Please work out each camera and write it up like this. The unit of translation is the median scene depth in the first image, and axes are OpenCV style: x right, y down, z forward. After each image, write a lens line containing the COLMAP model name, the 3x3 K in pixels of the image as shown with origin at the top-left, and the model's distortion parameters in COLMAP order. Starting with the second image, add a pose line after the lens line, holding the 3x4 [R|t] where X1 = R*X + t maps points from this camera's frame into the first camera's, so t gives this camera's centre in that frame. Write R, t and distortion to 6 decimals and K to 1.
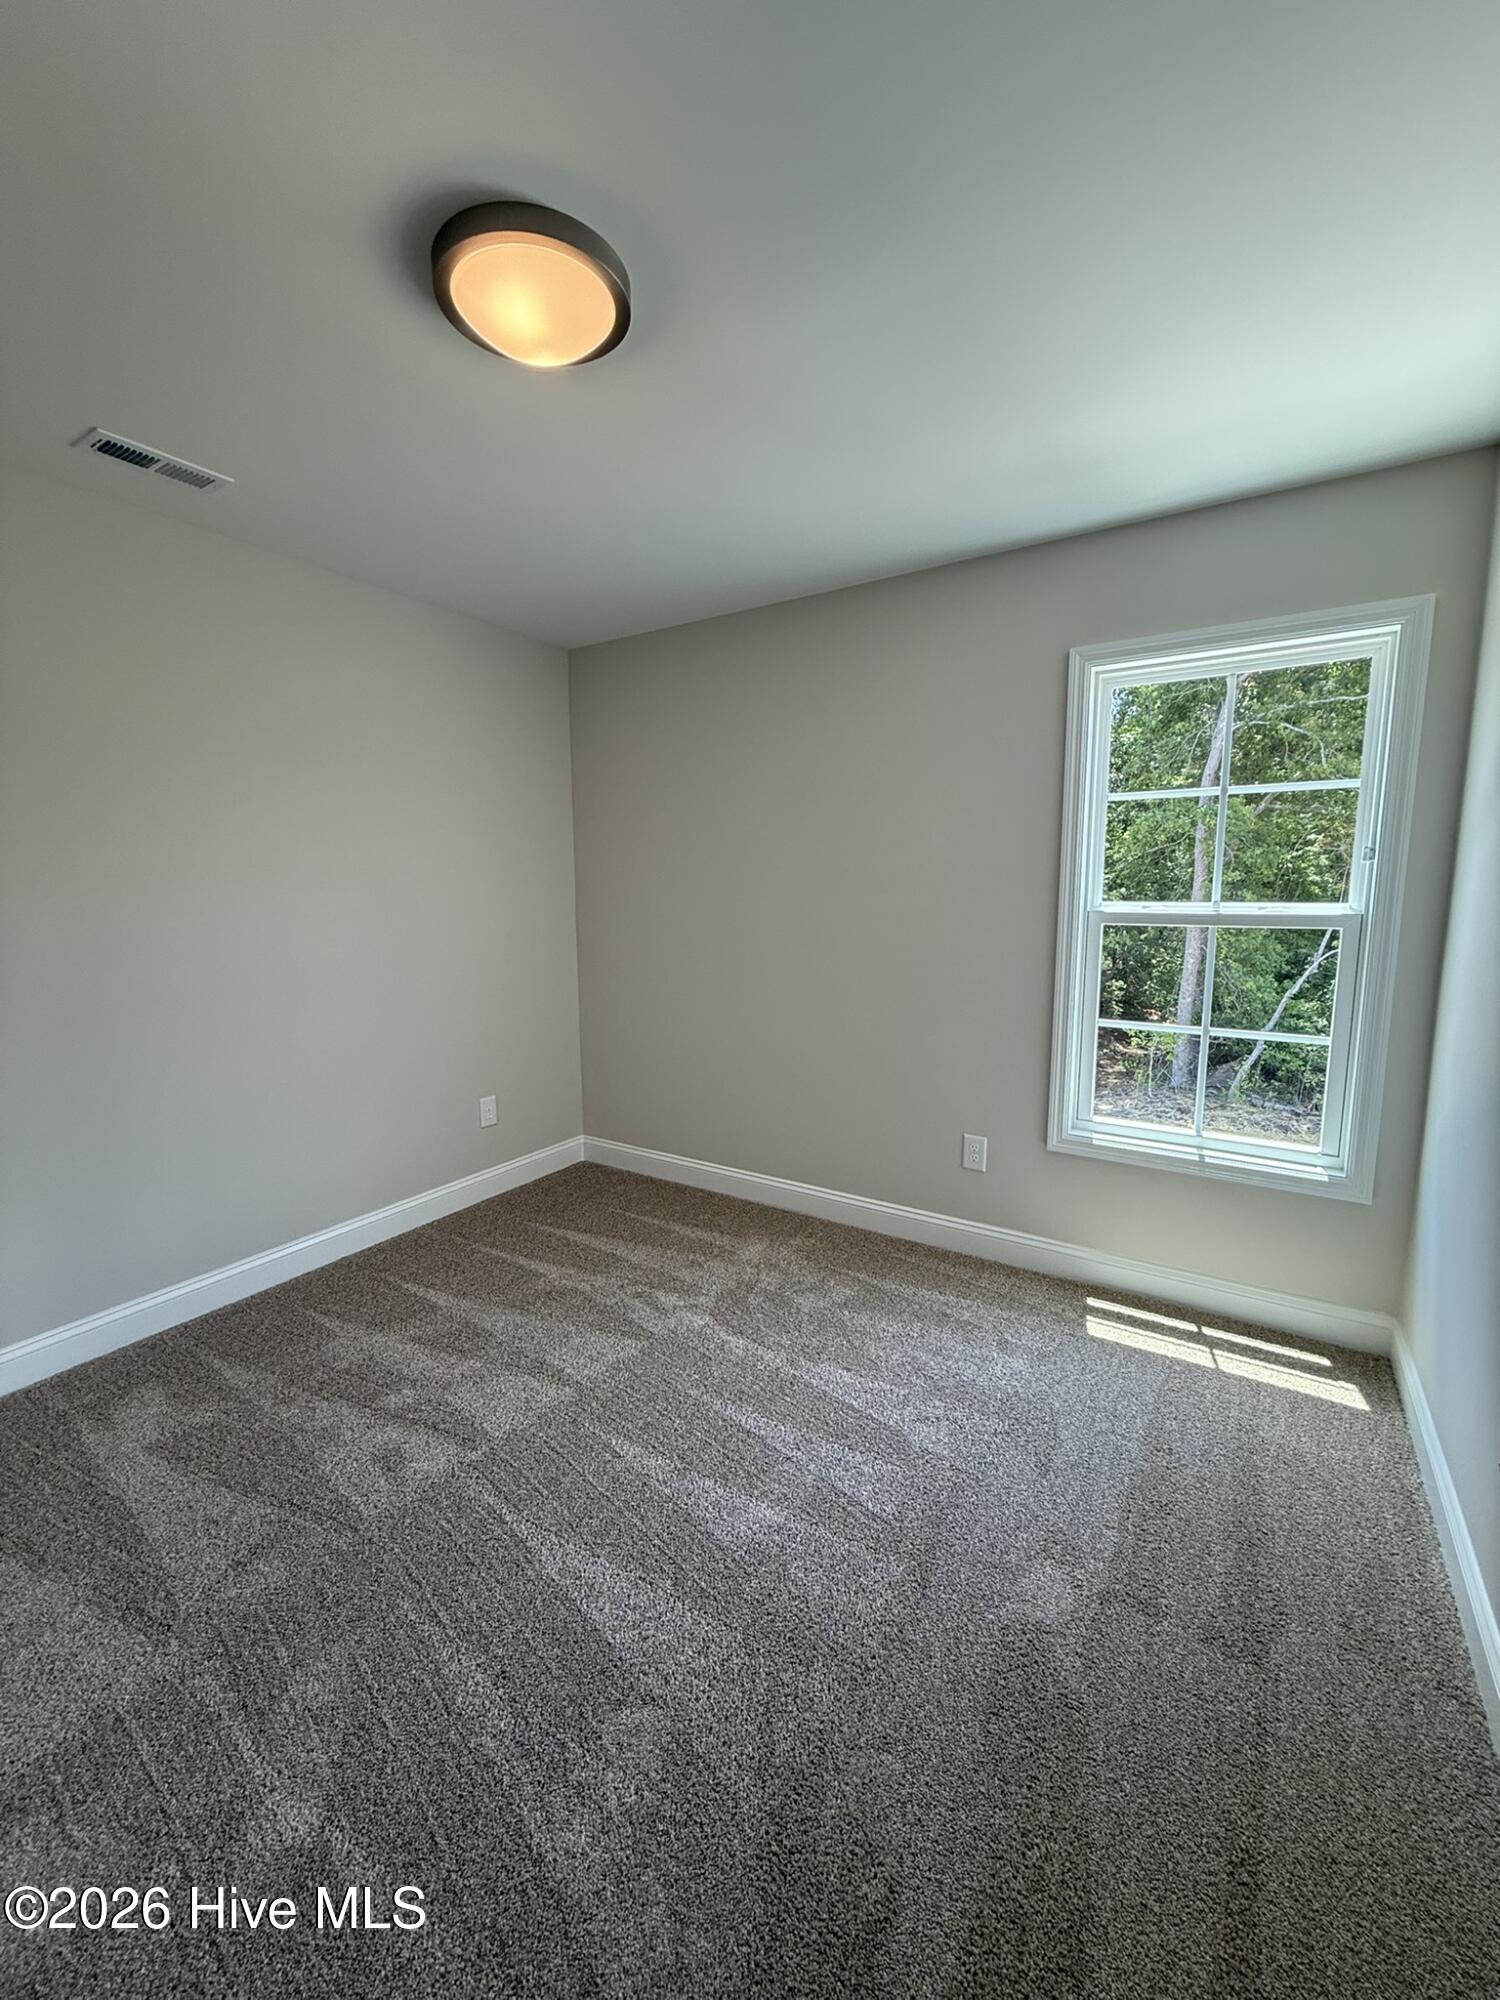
lens RADIAL K [[796.9, 0, 758.7], [0, 796.9, 986.3], [0, 0, 1]] dist [0.002355, 0.000102]
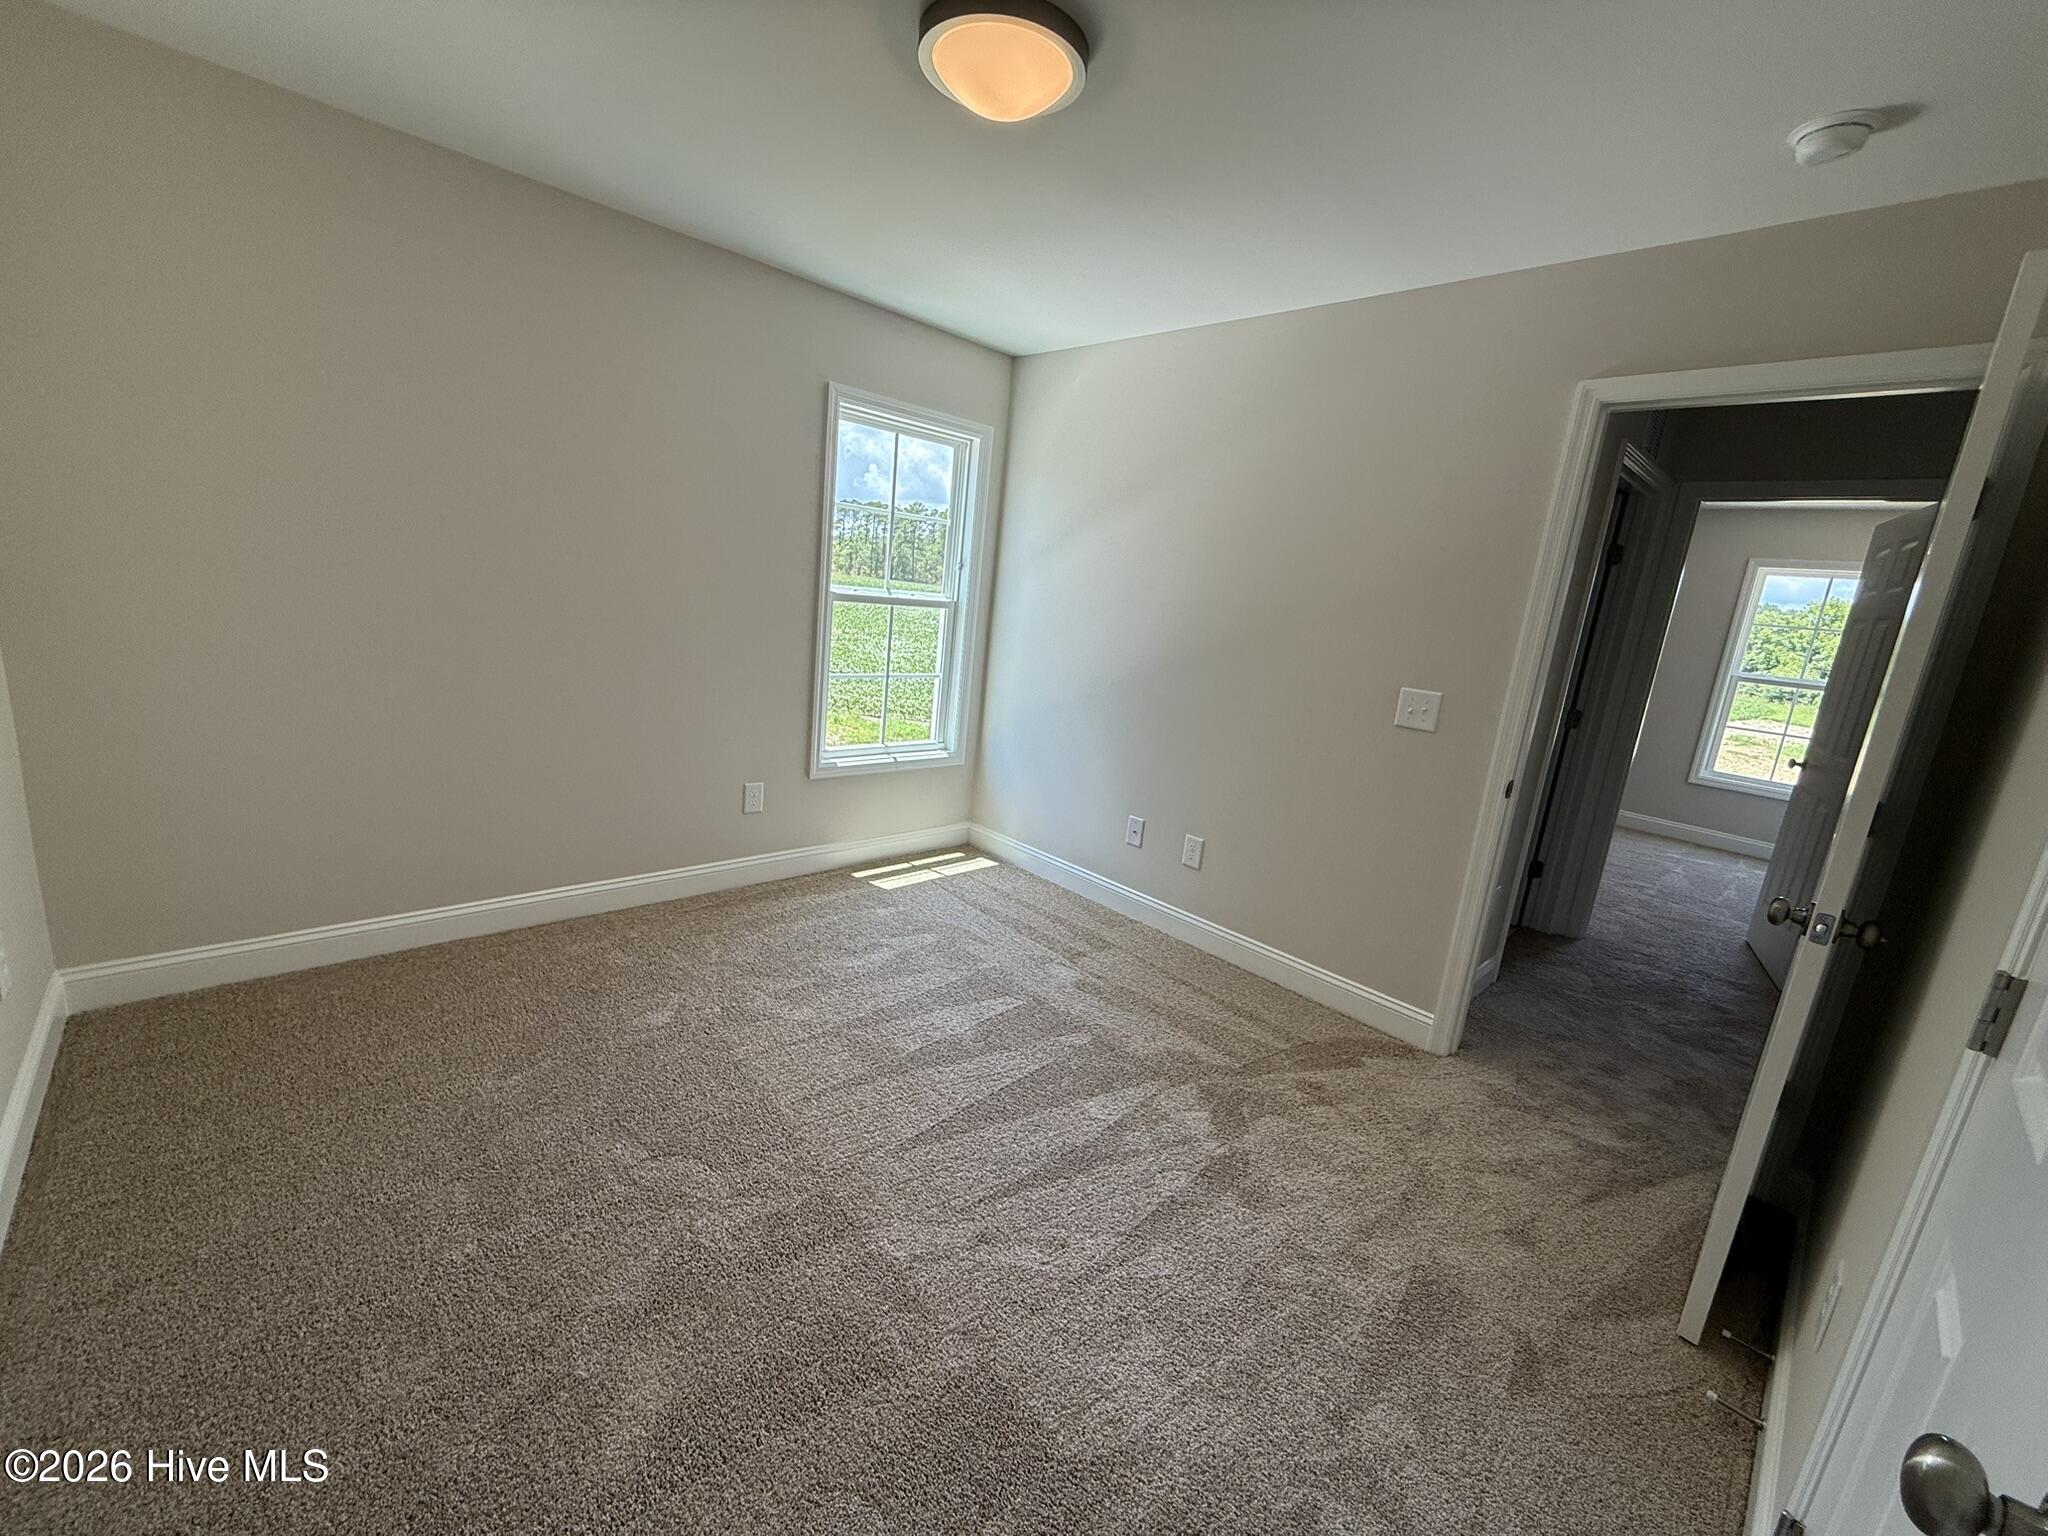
lens RADIAL K [[816.1, 0, 1029.3], [0, 816.1, 775.1], [0, 0, 1]] dist [0.002355, 0.000102]
pose [[0.247155, -0.205108, 0.947019, -0.900510], [0.011748, 0.977903, 0.208730, -0.082507], [-0.968905, -0.040463, 0.244103, 0.378853]]
